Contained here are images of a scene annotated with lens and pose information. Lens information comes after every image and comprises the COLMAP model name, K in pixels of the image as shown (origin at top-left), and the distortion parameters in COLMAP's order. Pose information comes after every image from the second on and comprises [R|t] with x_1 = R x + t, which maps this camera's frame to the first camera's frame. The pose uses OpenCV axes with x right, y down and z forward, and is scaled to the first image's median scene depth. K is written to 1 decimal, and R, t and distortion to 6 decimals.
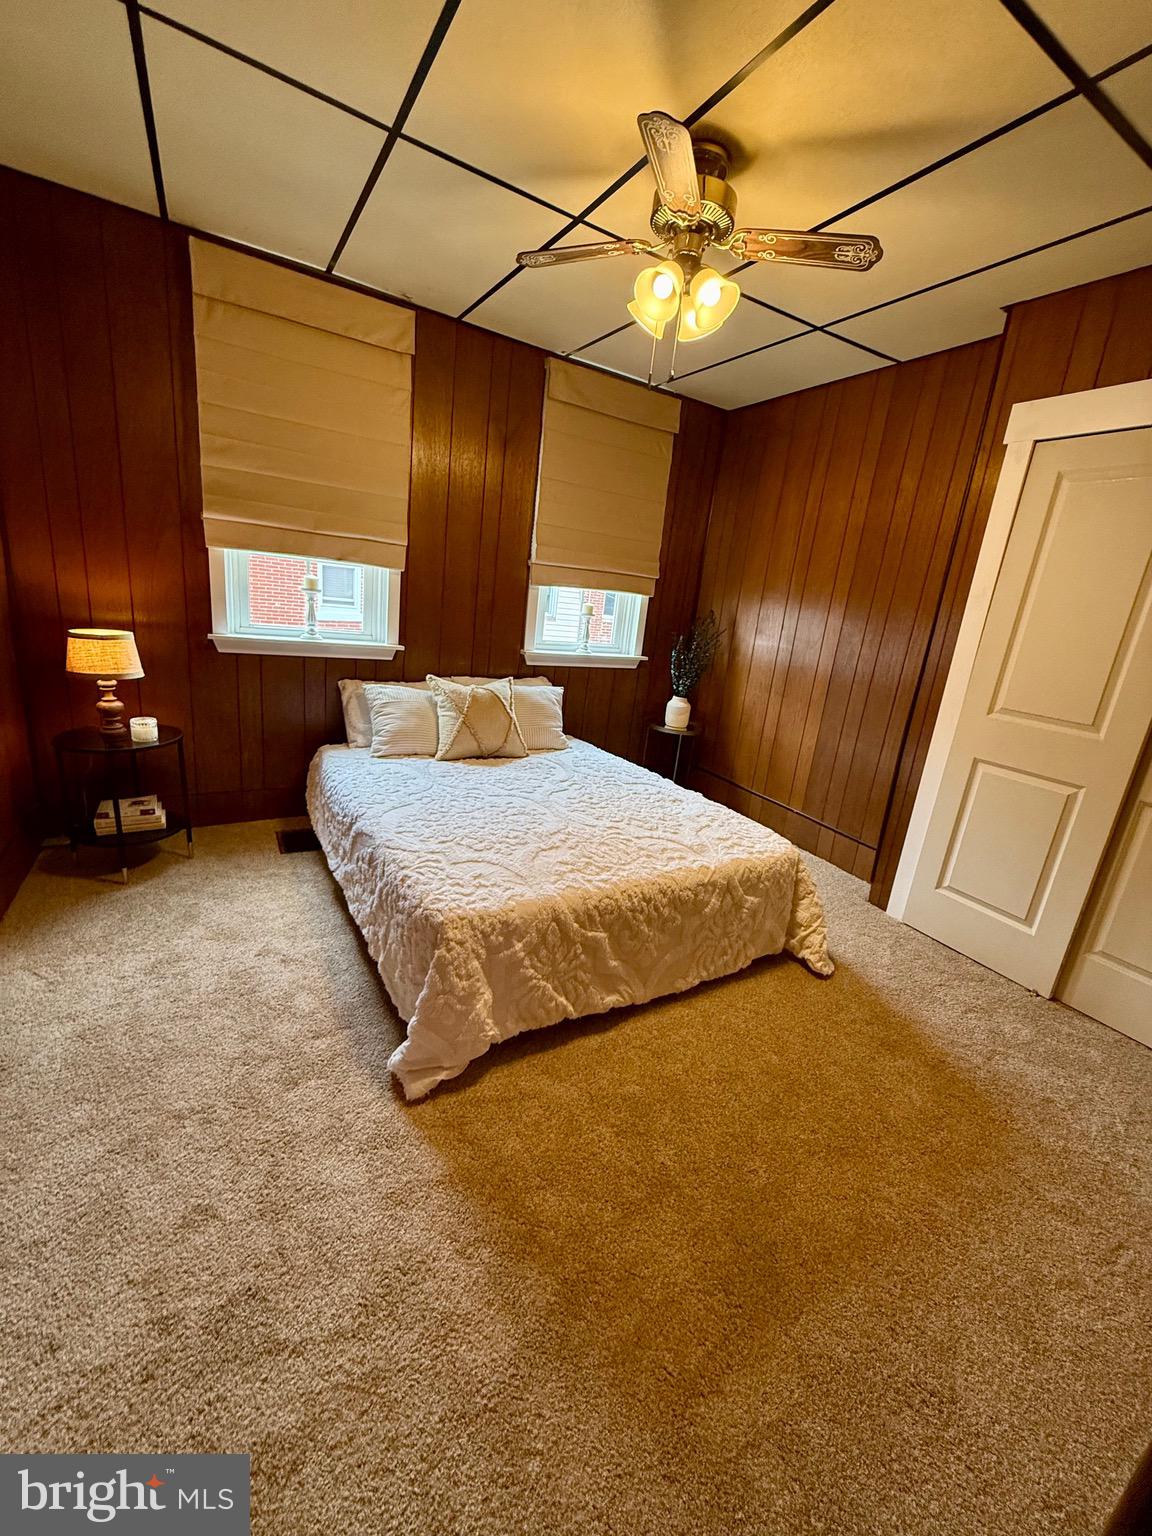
lens RADIAL K [[610.6, 0, 575.1], [0, 610.6, 766.5], [0, 0, 1]] dist [-0.001262, -0.000168]
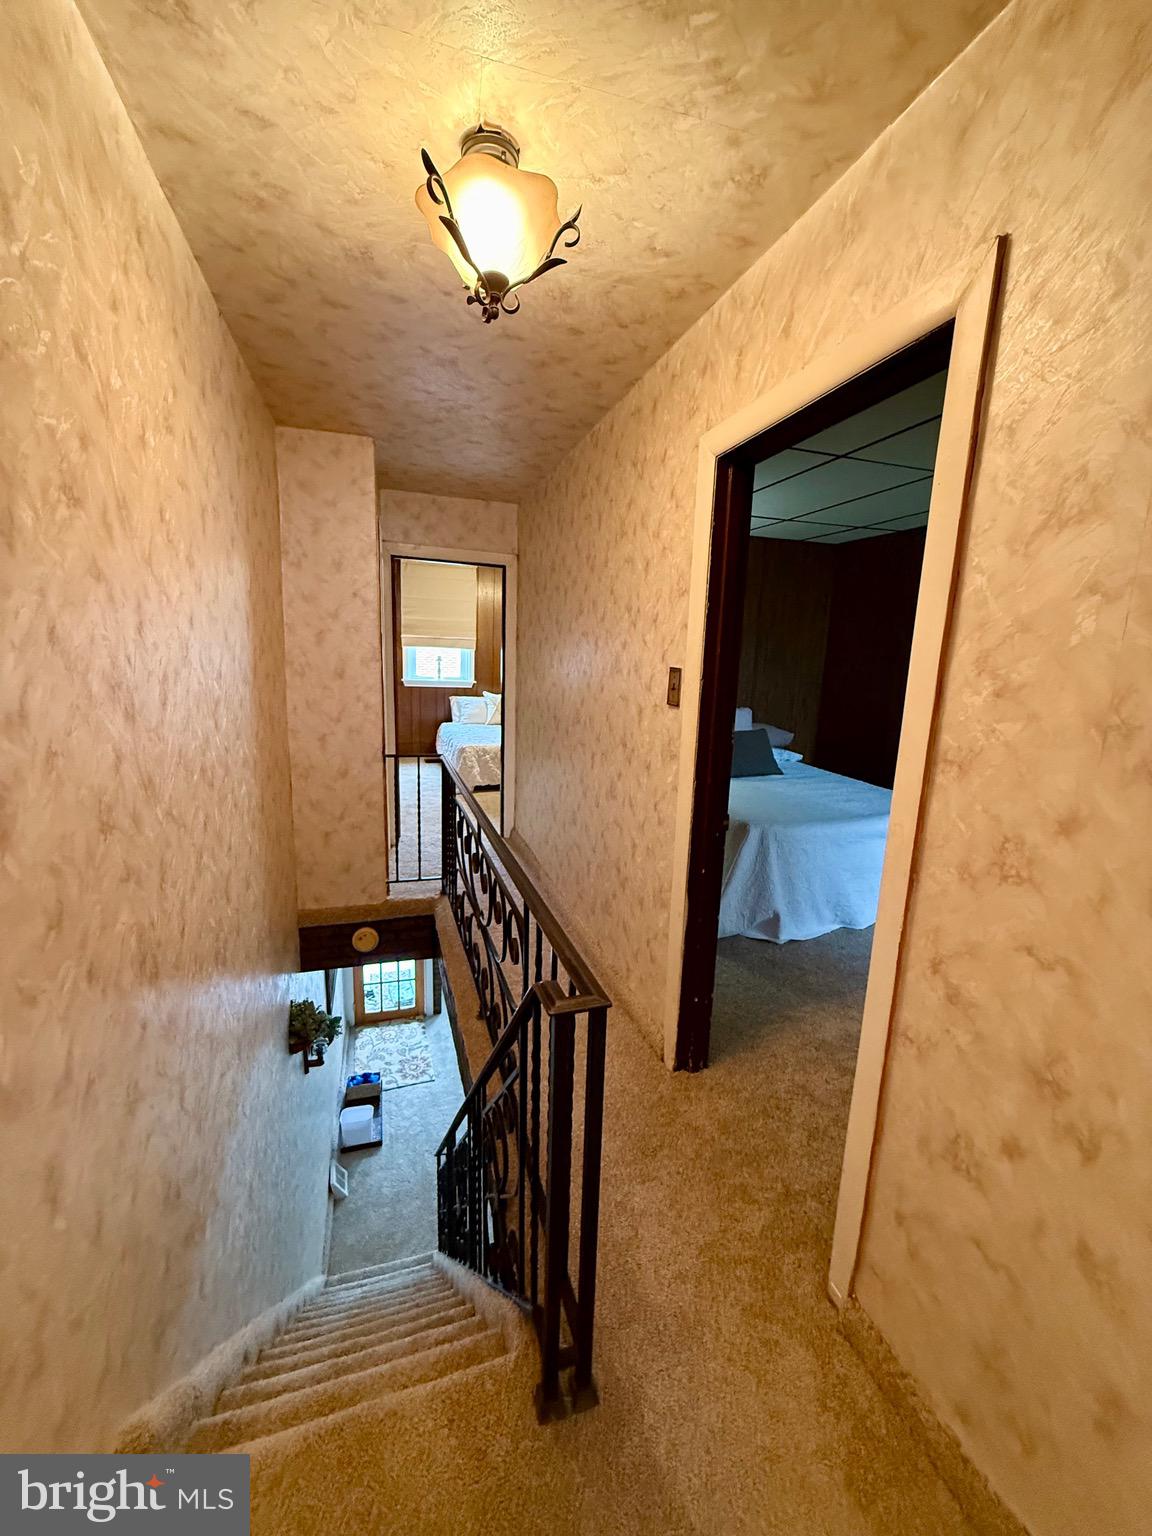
lens RADIAL K [[610.6, 0, 575.1], [0, 610.6, 766.5], [0, 0, 1]] dist [-0.001262, -0.000168]
pose [[0.973307, -0.043875, -0.225272, 0.857102], [0.022941, 0.995239, -0.094721, 0.509110], [0.228356, 0.087025, 0.969680, -1.637033]]
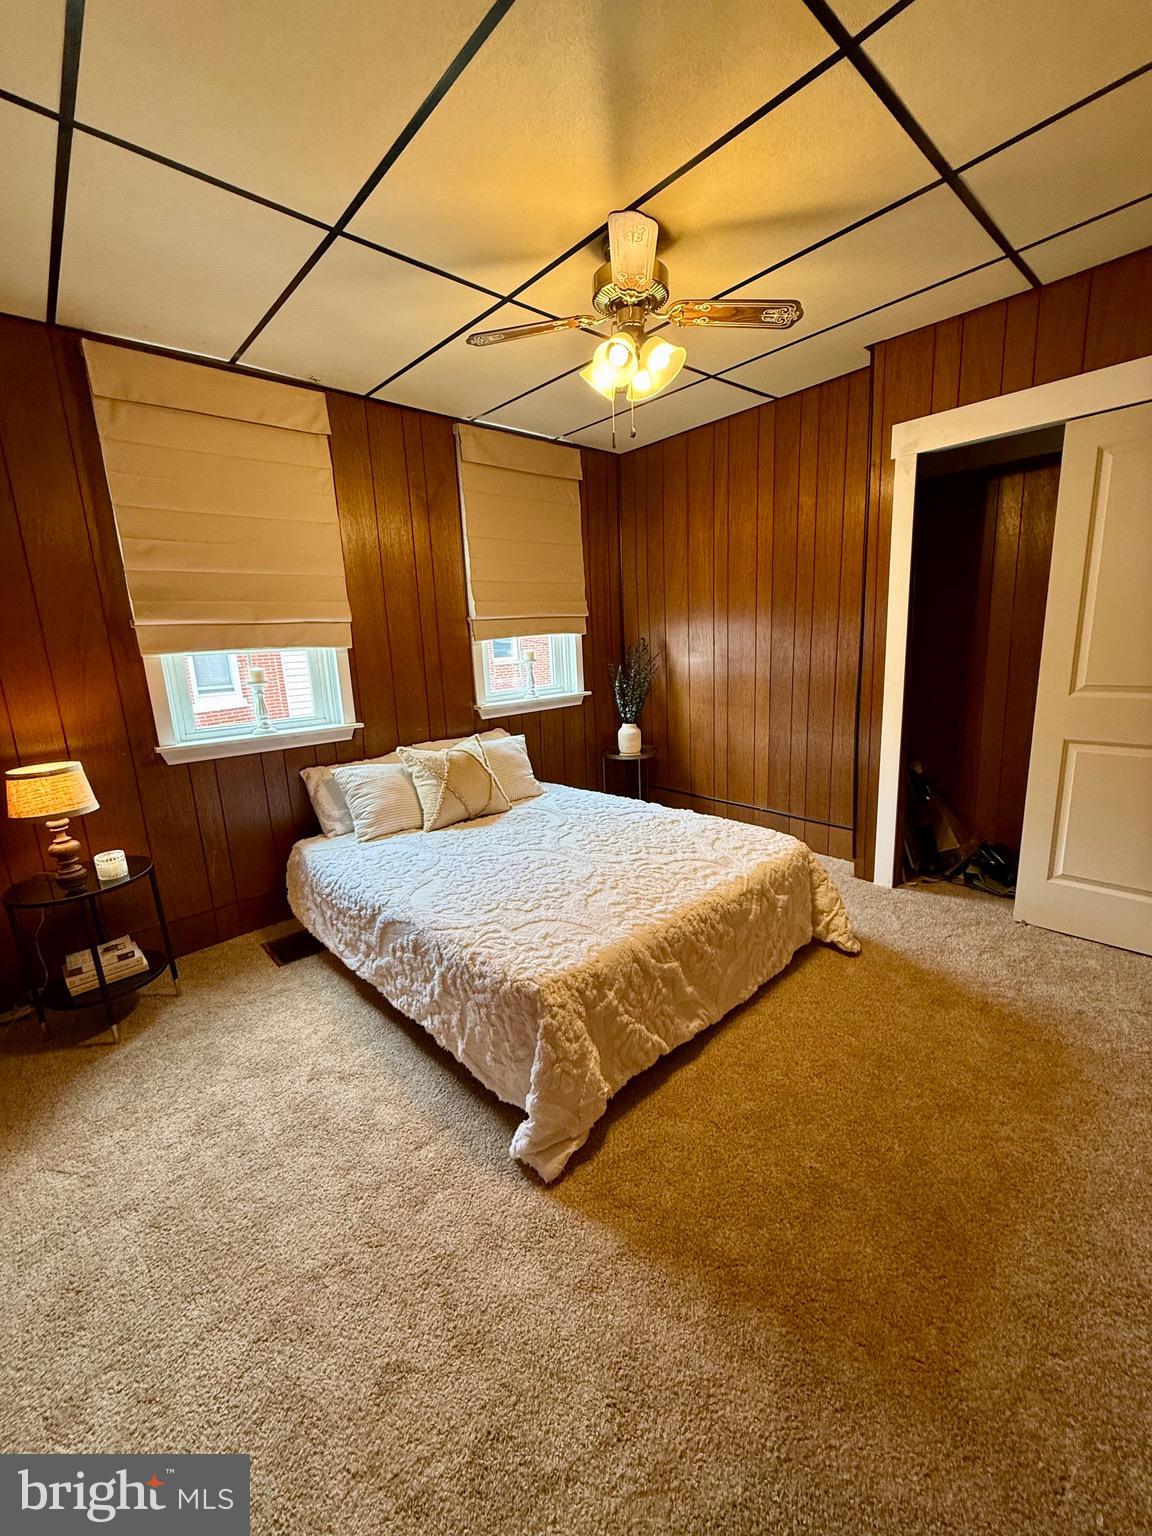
lens RADIAL K [[610.6, 0, 575.1], [0, 610.6, 766.5], [0, 0, 1]] dist [-0.001262, -0.000168]
pose [[0.966850, -0.190483, 0.170050, -0.183754], [0.200172, 0.978877, -0.041612, -0.030699], [-0.158532, 0.074272, 0.984556, -0.000118]]
